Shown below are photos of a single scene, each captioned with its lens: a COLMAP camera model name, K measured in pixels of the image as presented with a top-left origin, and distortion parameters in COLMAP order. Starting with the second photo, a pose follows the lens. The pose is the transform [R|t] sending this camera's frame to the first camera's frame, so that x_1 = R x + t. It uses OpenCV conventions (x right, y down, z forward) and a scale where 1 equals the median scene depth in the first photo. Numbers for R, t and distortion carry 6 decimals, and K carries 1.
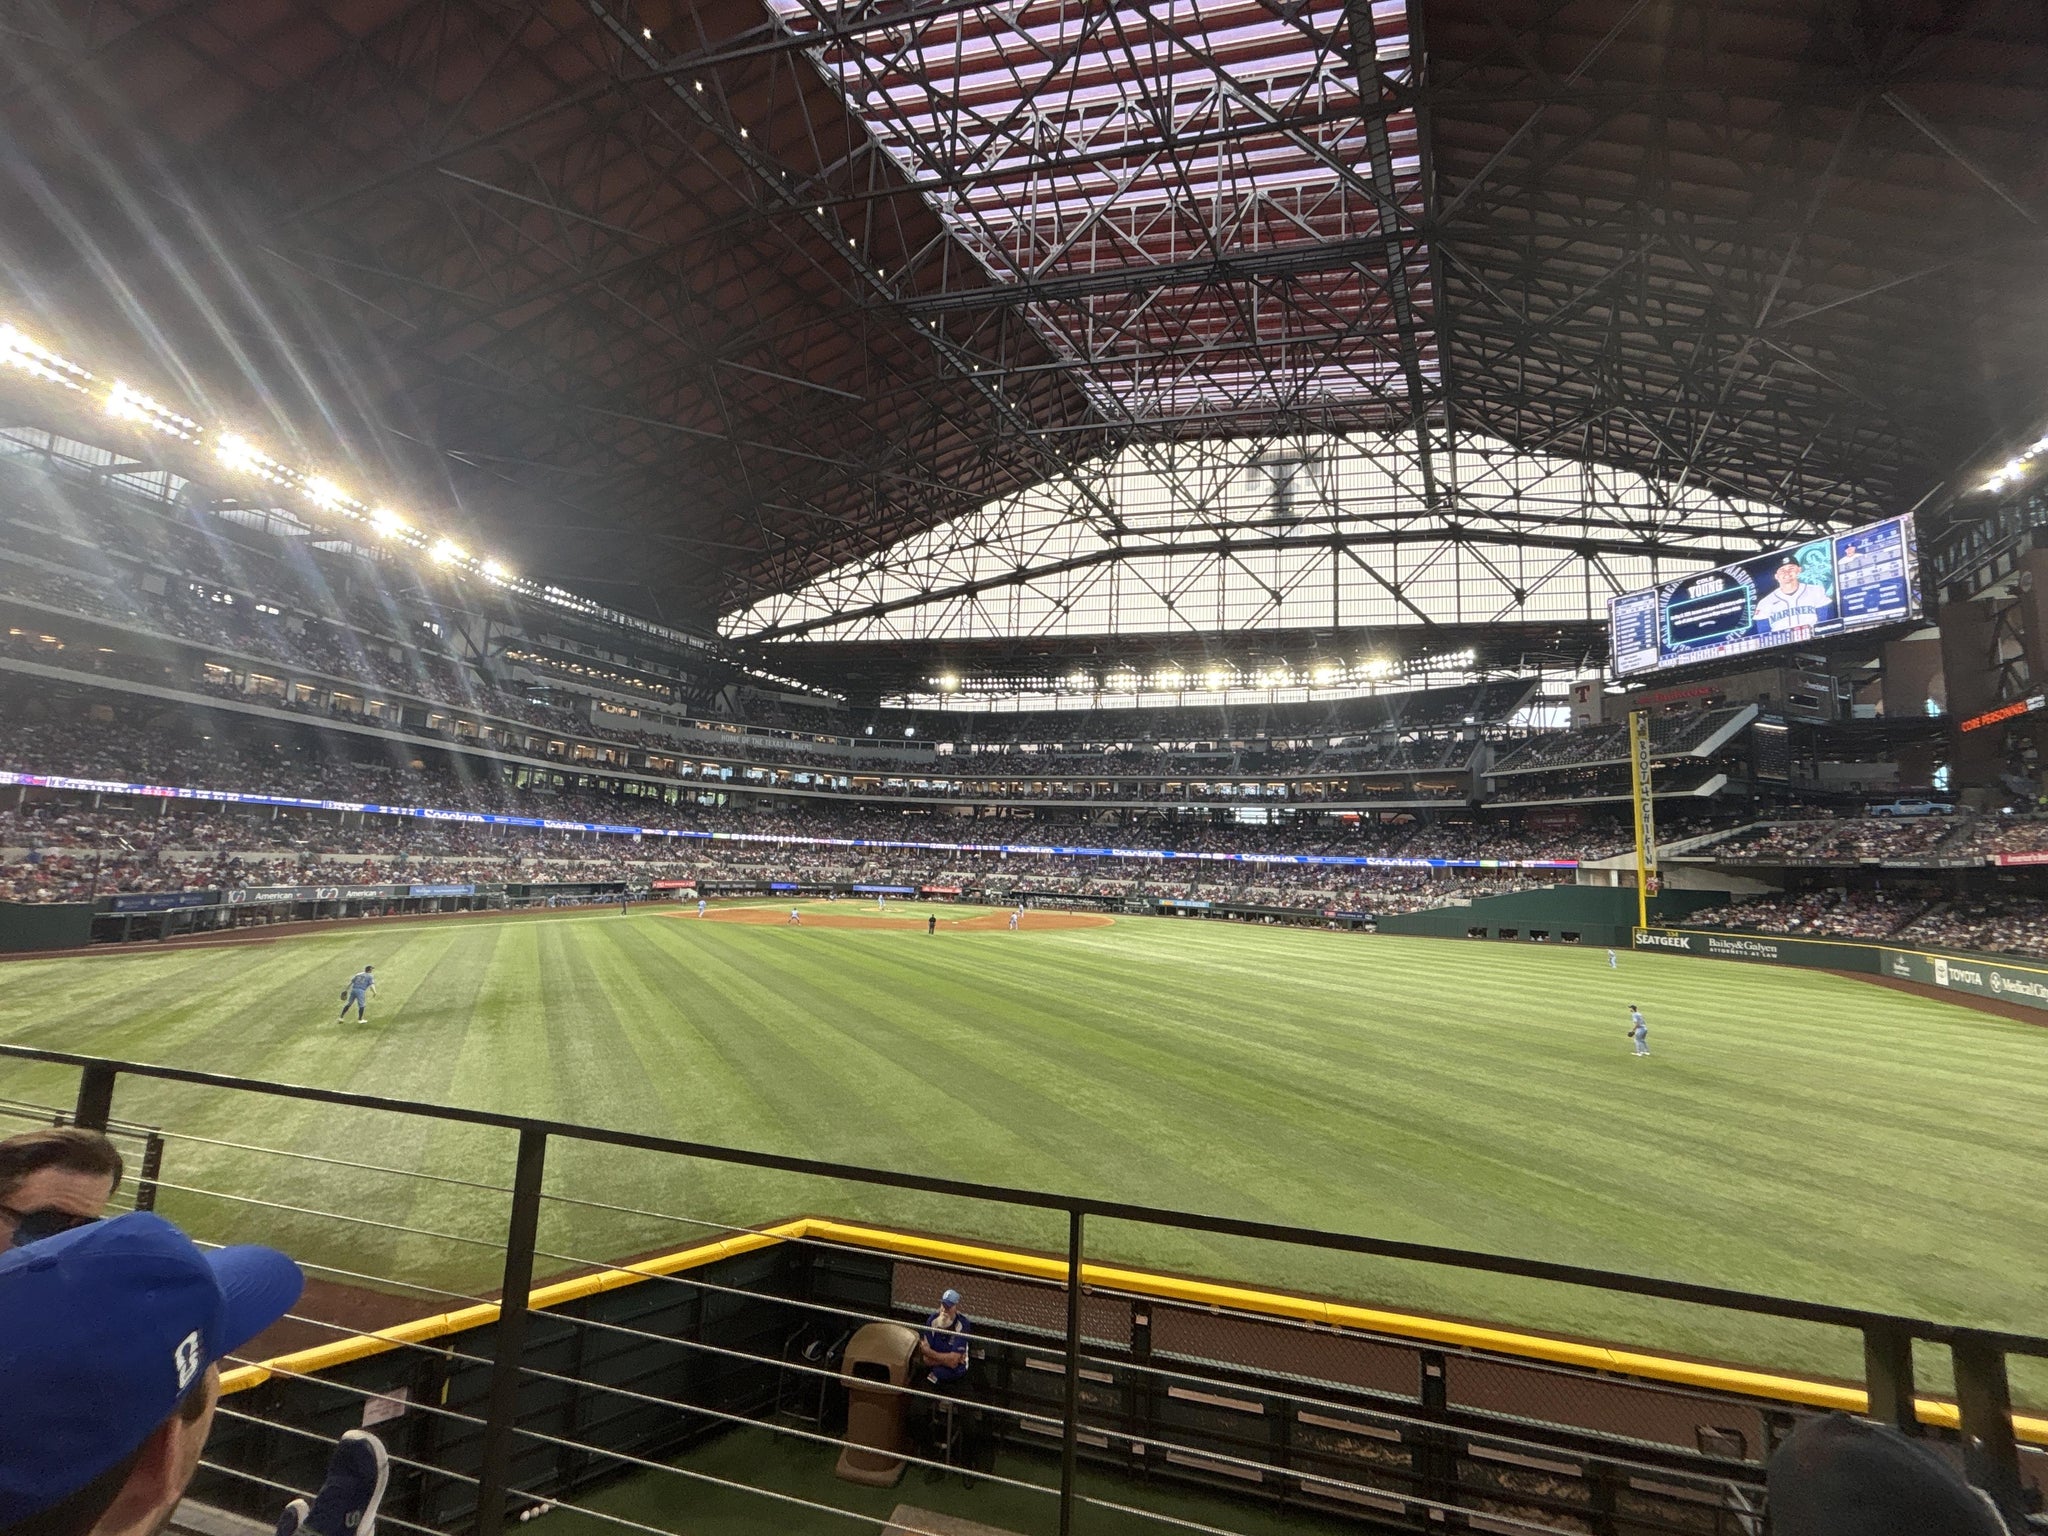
lens RADIAL K [[862.1, 0, 1004.5], [0, 862.1, 756.8], [0, 0, 1]] dist [-0.003807, 0.000889]
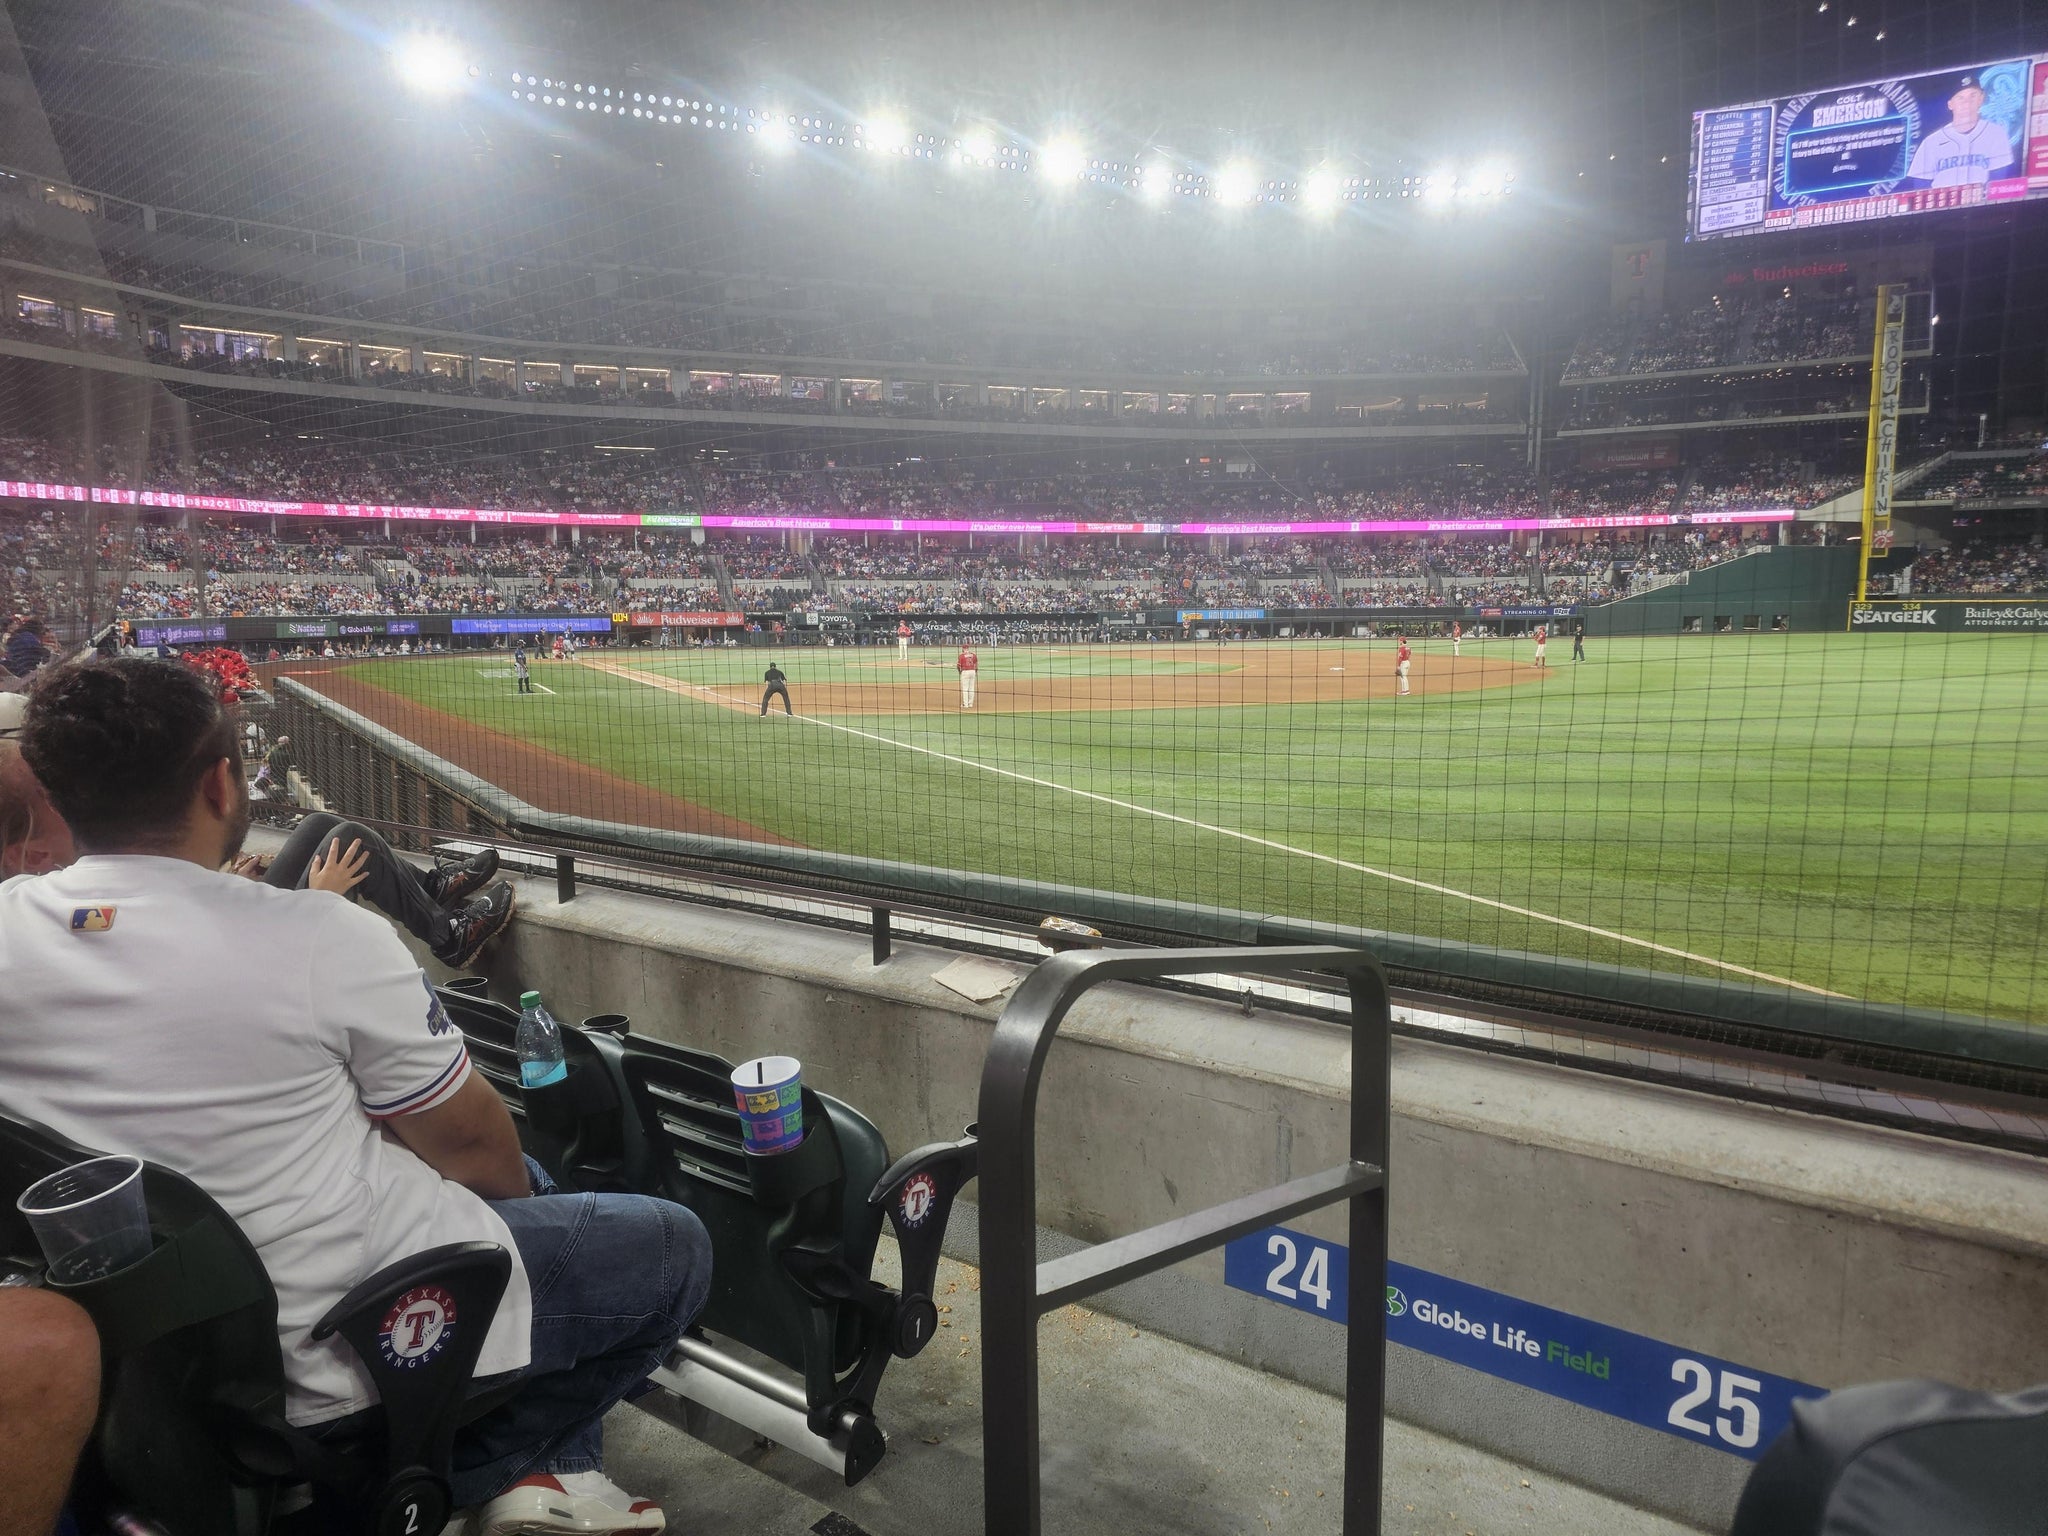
lens RADIAL K [[1436.7, 0, 1041.5], [0, 1436.7, 773.7], [0, 0, 1]] dist [0.039544, -0.044063]
pose [[0.754270, -0.128707, 0.643826, -0.507216], [-0.044181, 0.968425, 0.245358, 0.064650], [-0.655077, -0.213511, 0.724768, 0.486158]]
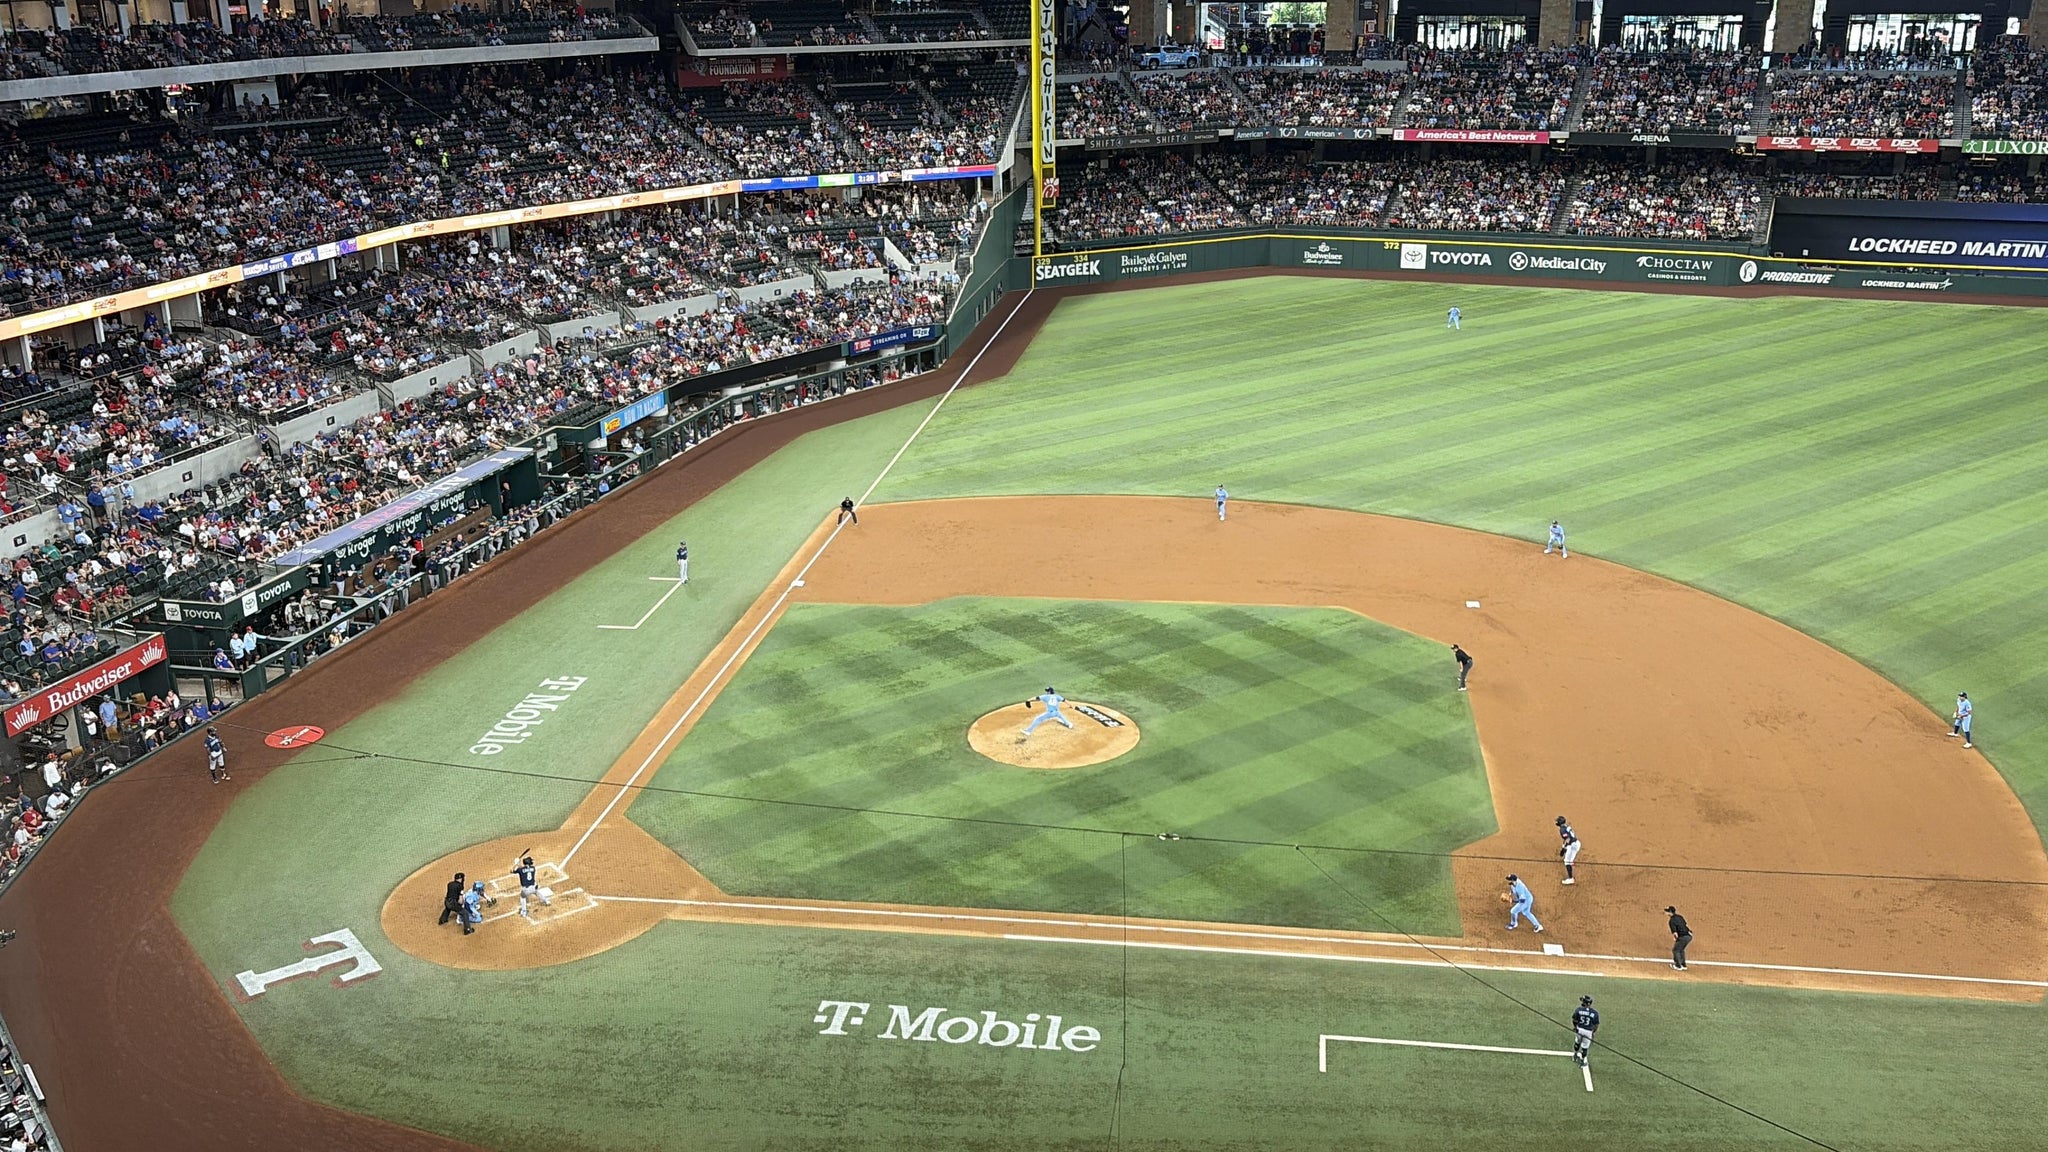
lens RADIAL K [[1861.5, 0, 1026.0], [0, 1861.5, 587.4], [0, 0, 1]] dist [0.059581, 0.000000]
pose [[-0.131468, -0.360265, 0.923539, -0.628551], [-0.127966, 0.929998, 0.344569, -0.055279], [-0.983026, -0.072882, -0.168367, 1.106572]]
